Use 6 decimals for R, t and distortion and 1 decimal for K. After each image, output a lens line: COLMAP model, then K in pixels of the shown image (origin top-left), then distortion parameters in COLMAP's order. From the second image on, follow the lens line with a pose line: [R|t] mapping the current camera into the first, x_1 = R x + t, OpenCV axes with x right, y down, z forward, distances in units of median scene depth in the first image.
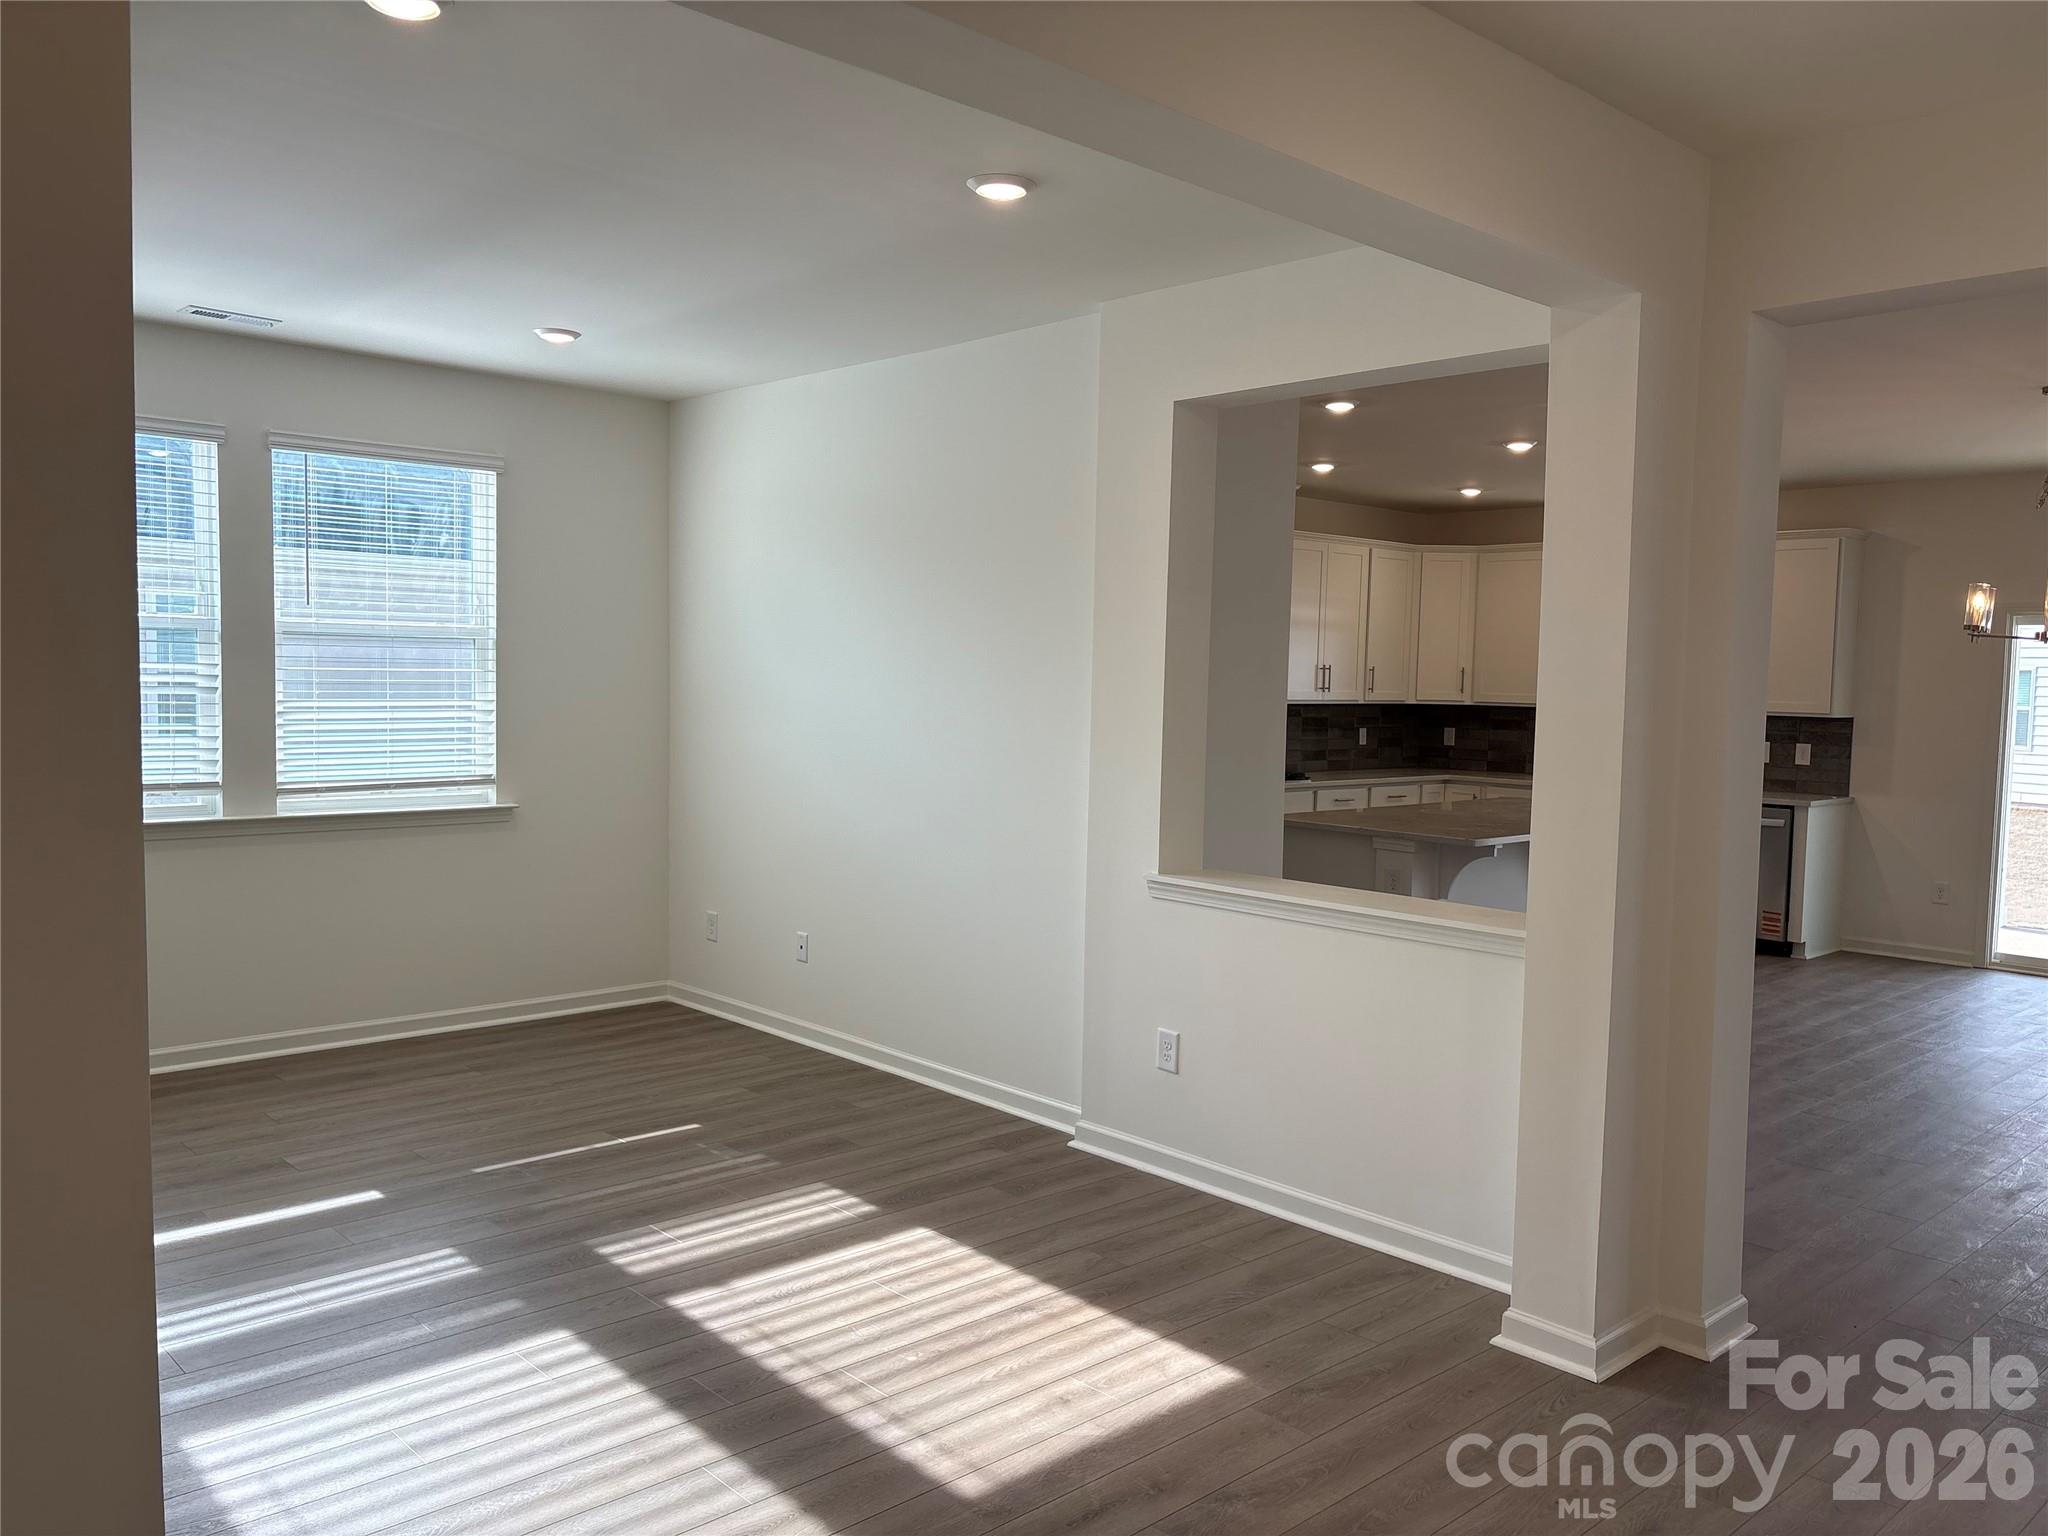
lens RADIAL K [[1553.4, 0, 1031.4], [0, 1553.4, 774.2], [0, 0, 1]] dist [0.035357, -0.027037]
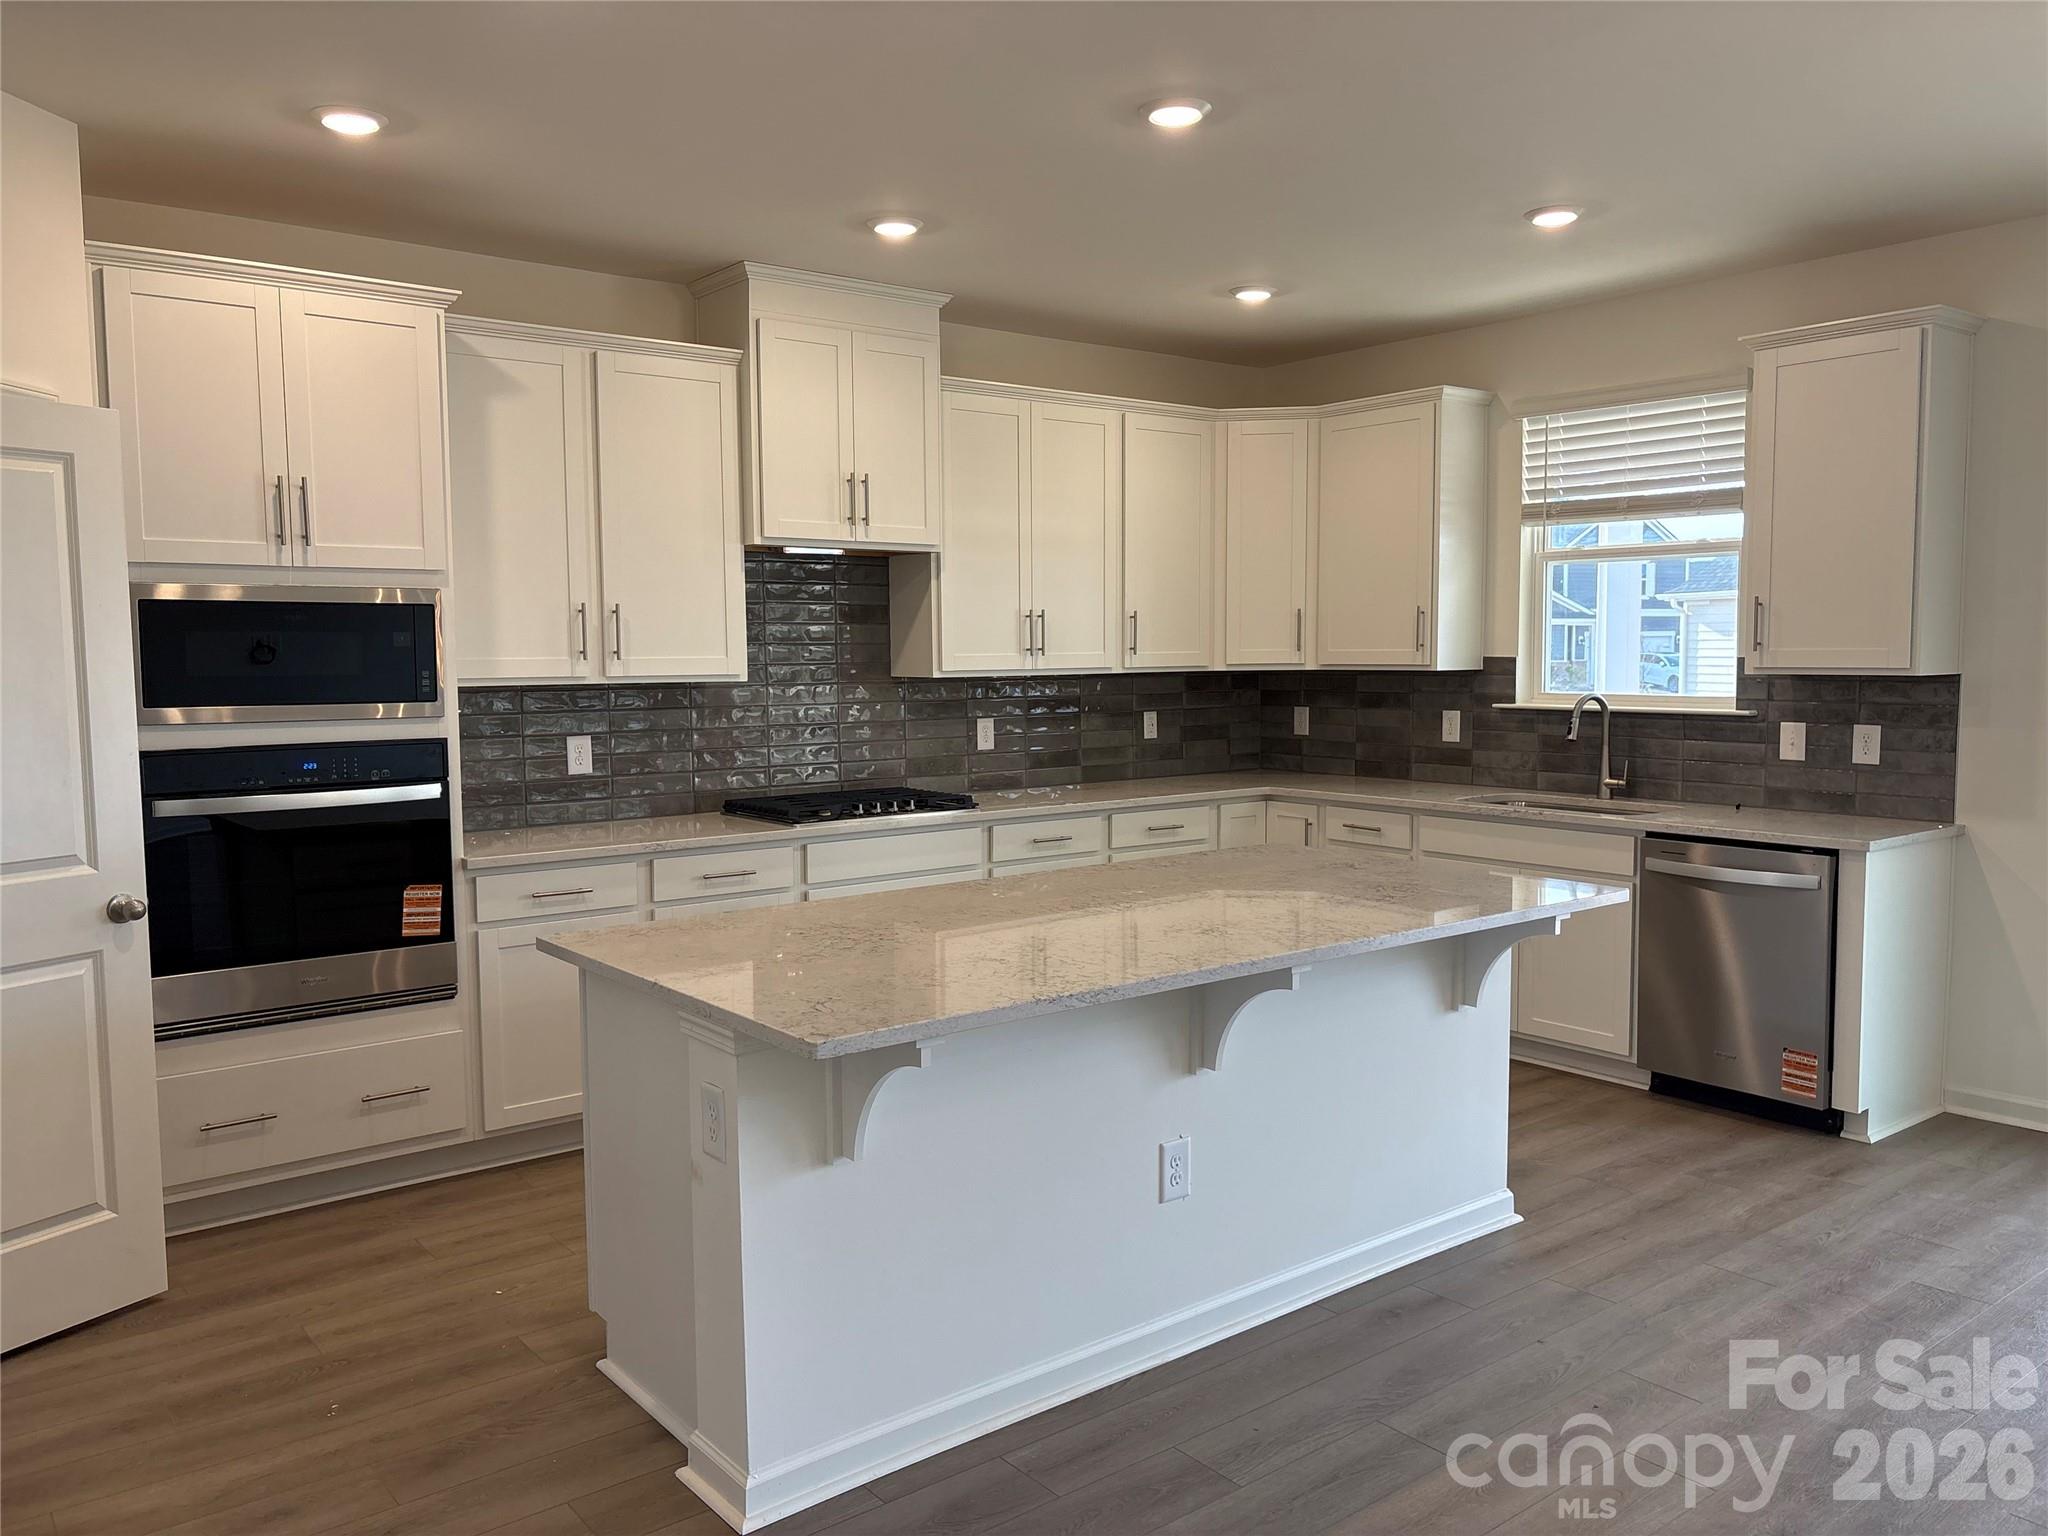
lens RADIAL K [[1553.4, 0, 1021.3], [0, 1553.4, 766.3], [0, 0, 1]] dist [0.035357, -0.027037]
pose [[0.996140, -0.023707, -0.084511, 0.229255], [0.024625, 0.999648, 0.009834, -0.016332], [0.084248, -0.011877, 0.996374, 0.402877]]
